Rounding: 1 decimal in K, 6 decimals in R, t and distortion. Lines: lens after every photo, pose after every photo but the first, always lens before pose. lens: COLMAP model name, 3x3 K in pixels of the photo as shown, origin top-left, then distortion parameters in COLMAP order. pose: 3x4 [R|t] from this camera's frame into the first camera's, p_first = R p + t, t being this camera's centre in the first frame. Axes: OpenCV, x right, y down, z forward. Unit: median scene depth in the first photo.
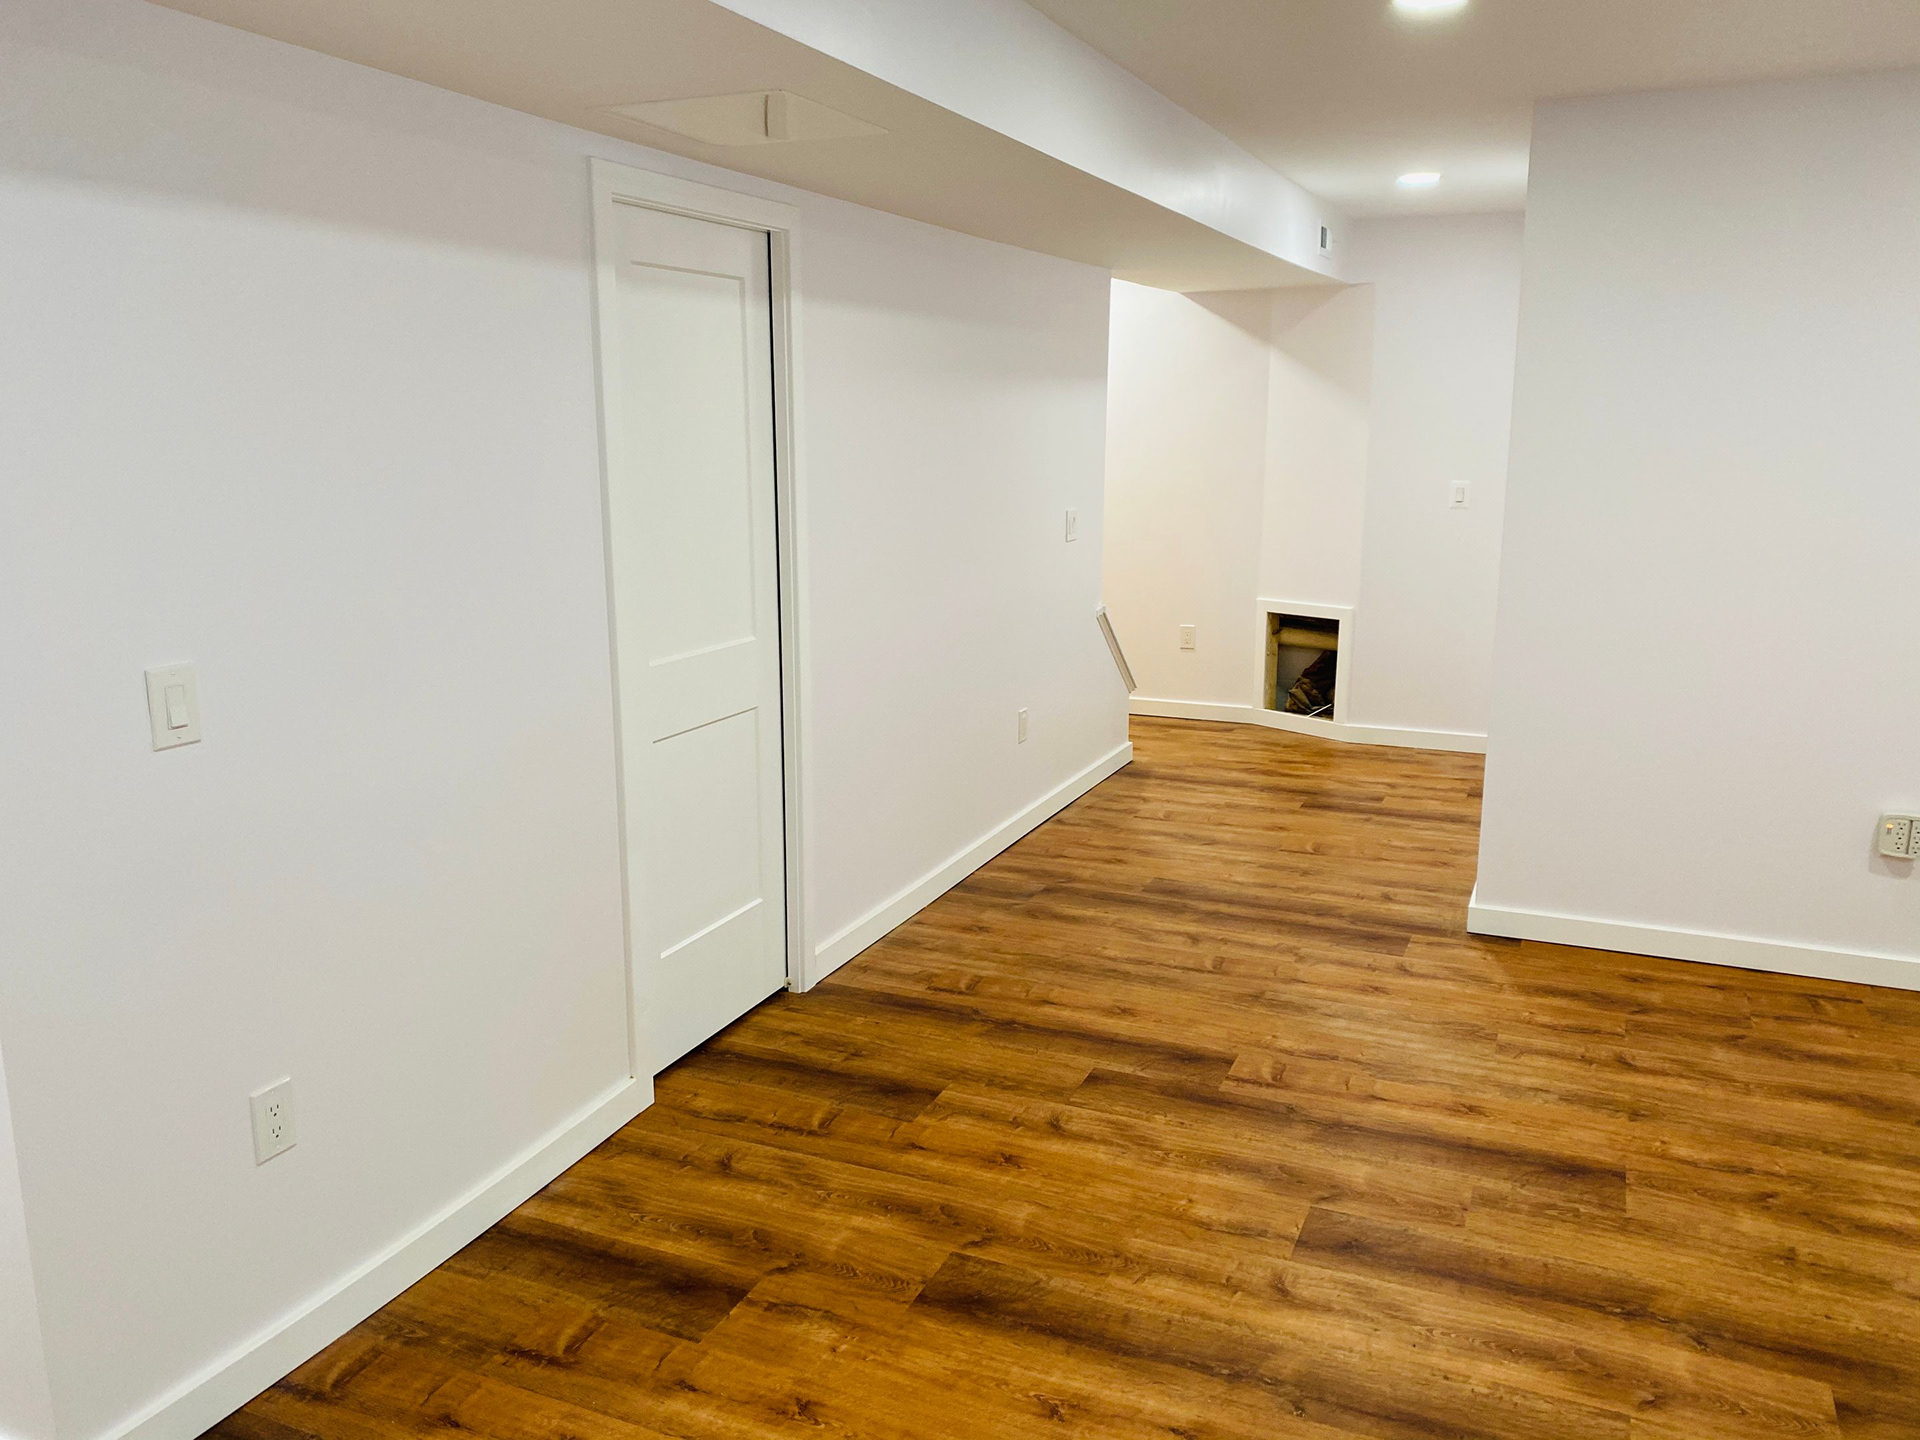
lens RADIAL K [[1479.0, 0, 979.1], [0, 1479.0, 710.5], [0, 0, 1]] dist [0.042125, -0.041215]
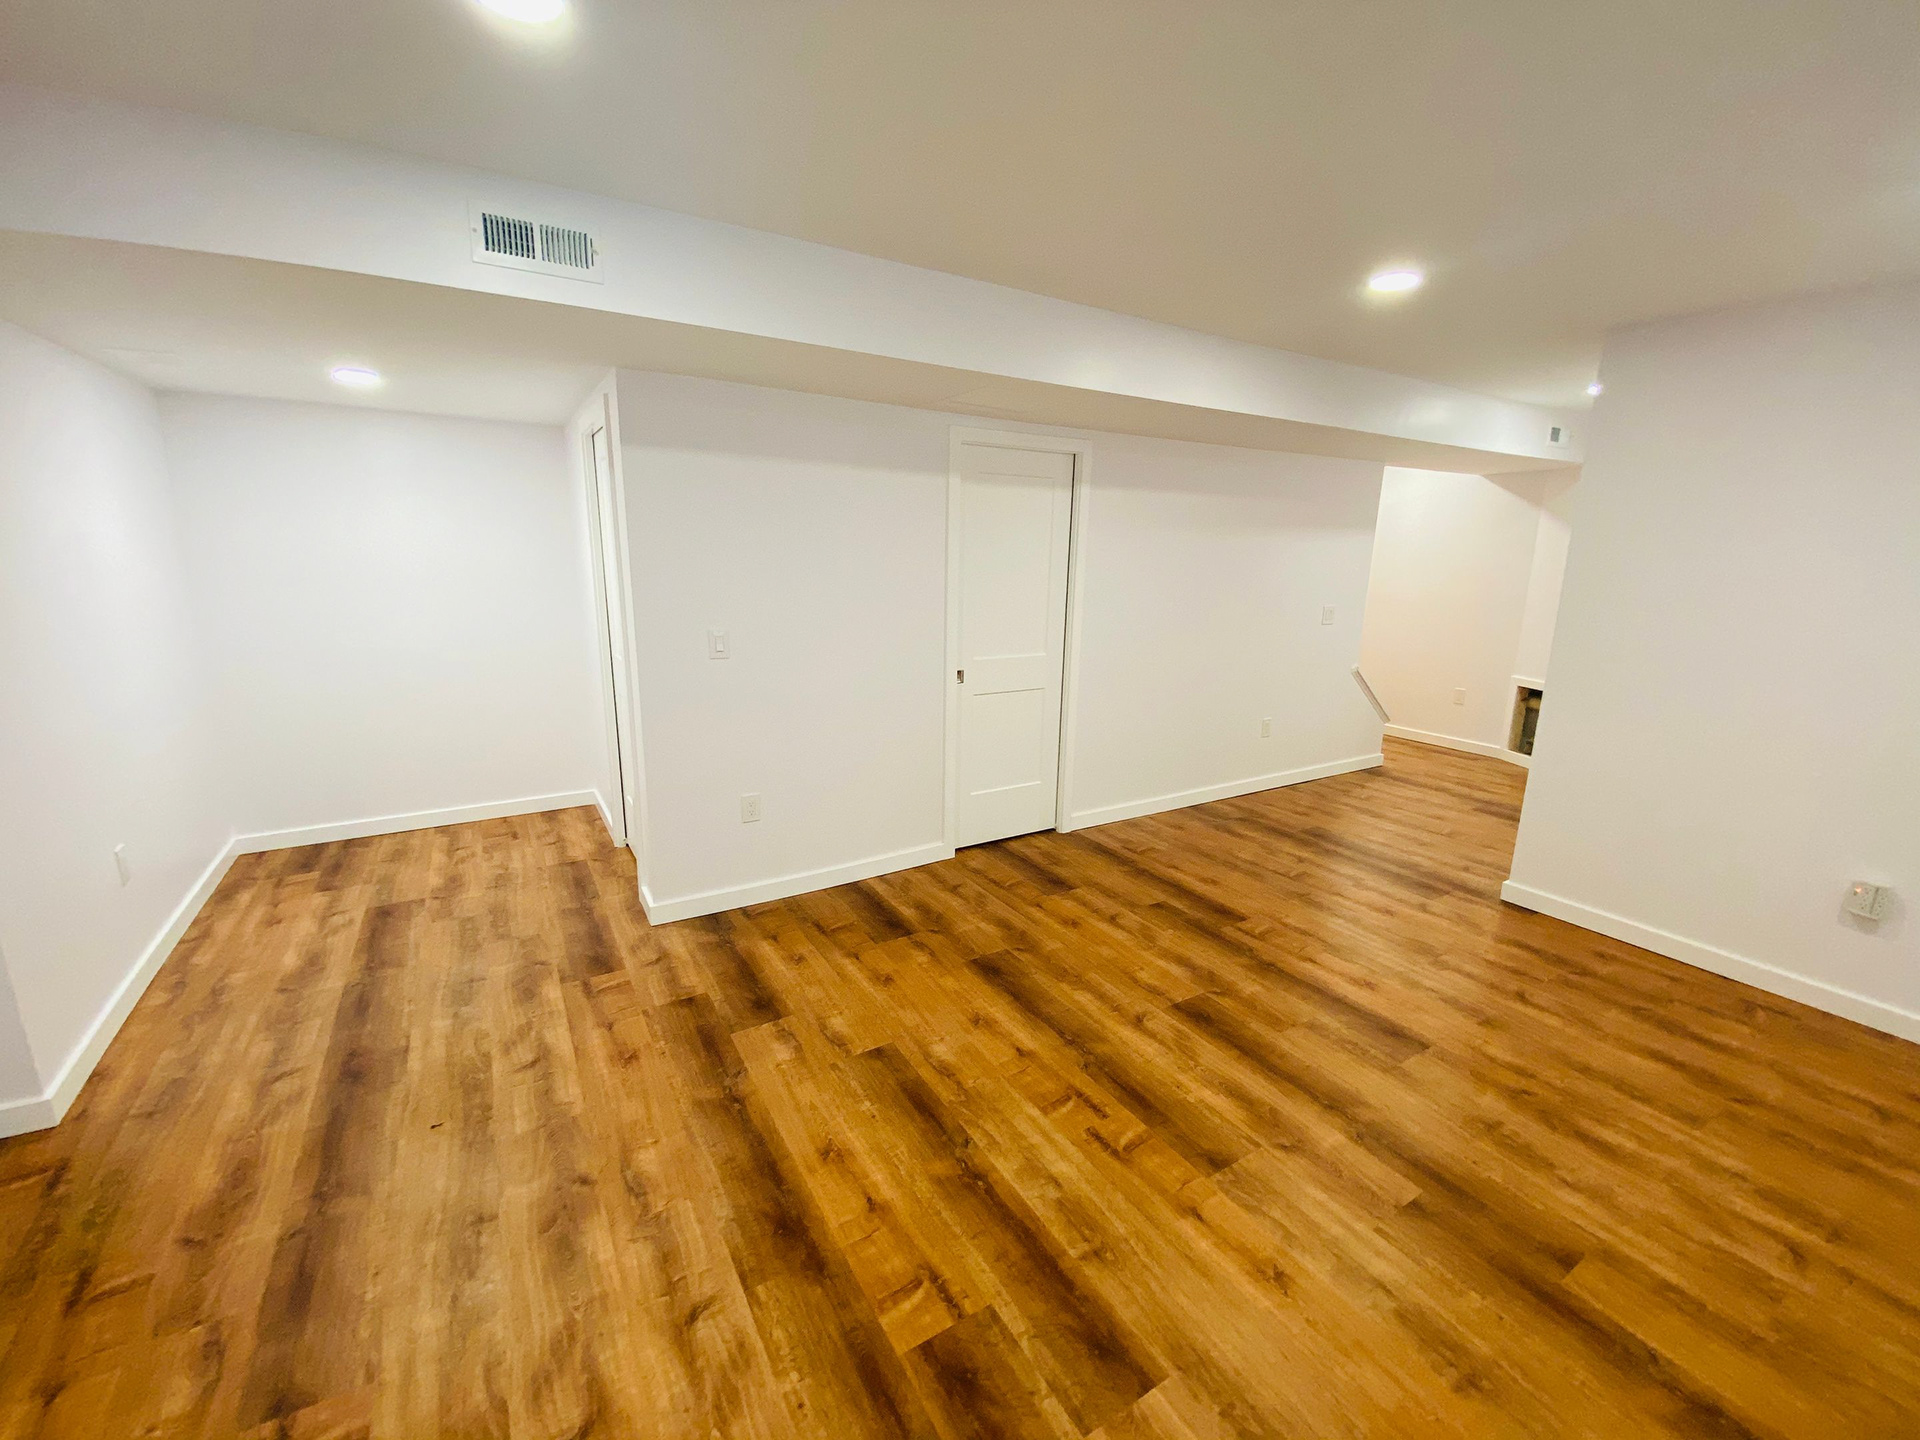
lens RADIAL K [[780.0, 0, 963.9], [0, 780.0, 712.6], [0, 0, 1]] dist [0.025116, -0.021251]
pose [[0.815740, 0.131254, -0.563329, 0.426311], [-0.131956, 0.990461, 0.039692, 0.005041], [0.563165, 0.041956, 0.825278, 0.056225]]
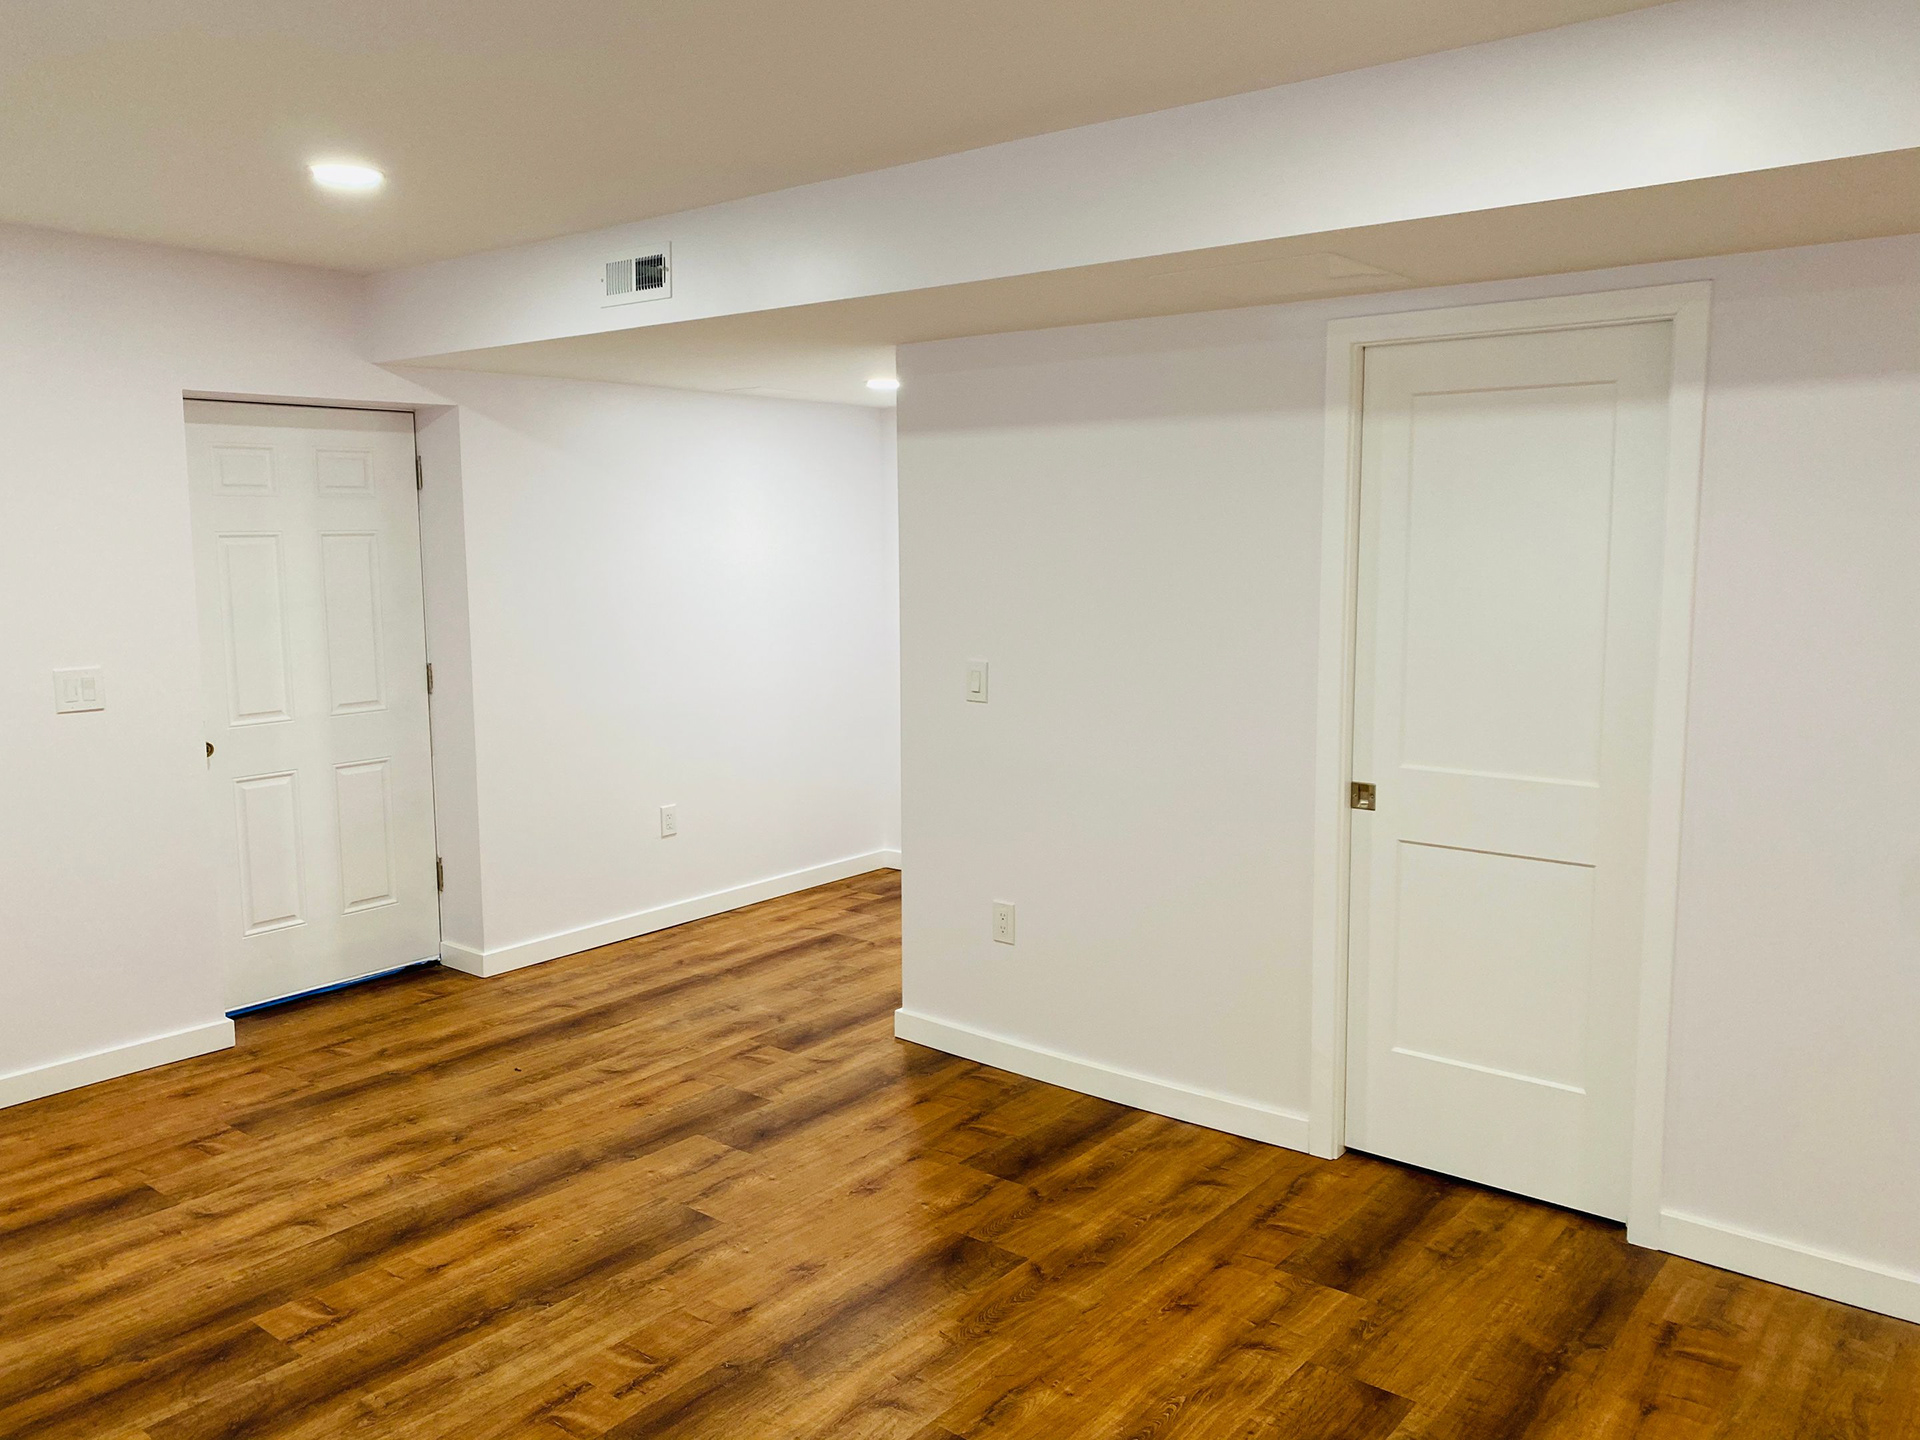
lens RADIAL K [[1479.0, 0, 939.4], [0, 1479.0, 693.4], [0, 0, 1]] dist [0.042125, -0.041215]
pose [[-0.280752, 0.103703, -0.954161, 0.896719], [-0.187283, 0.969116, 0.160435, -0.194250], [0.941331, 0.223741, -0.252659, 0.966820]]
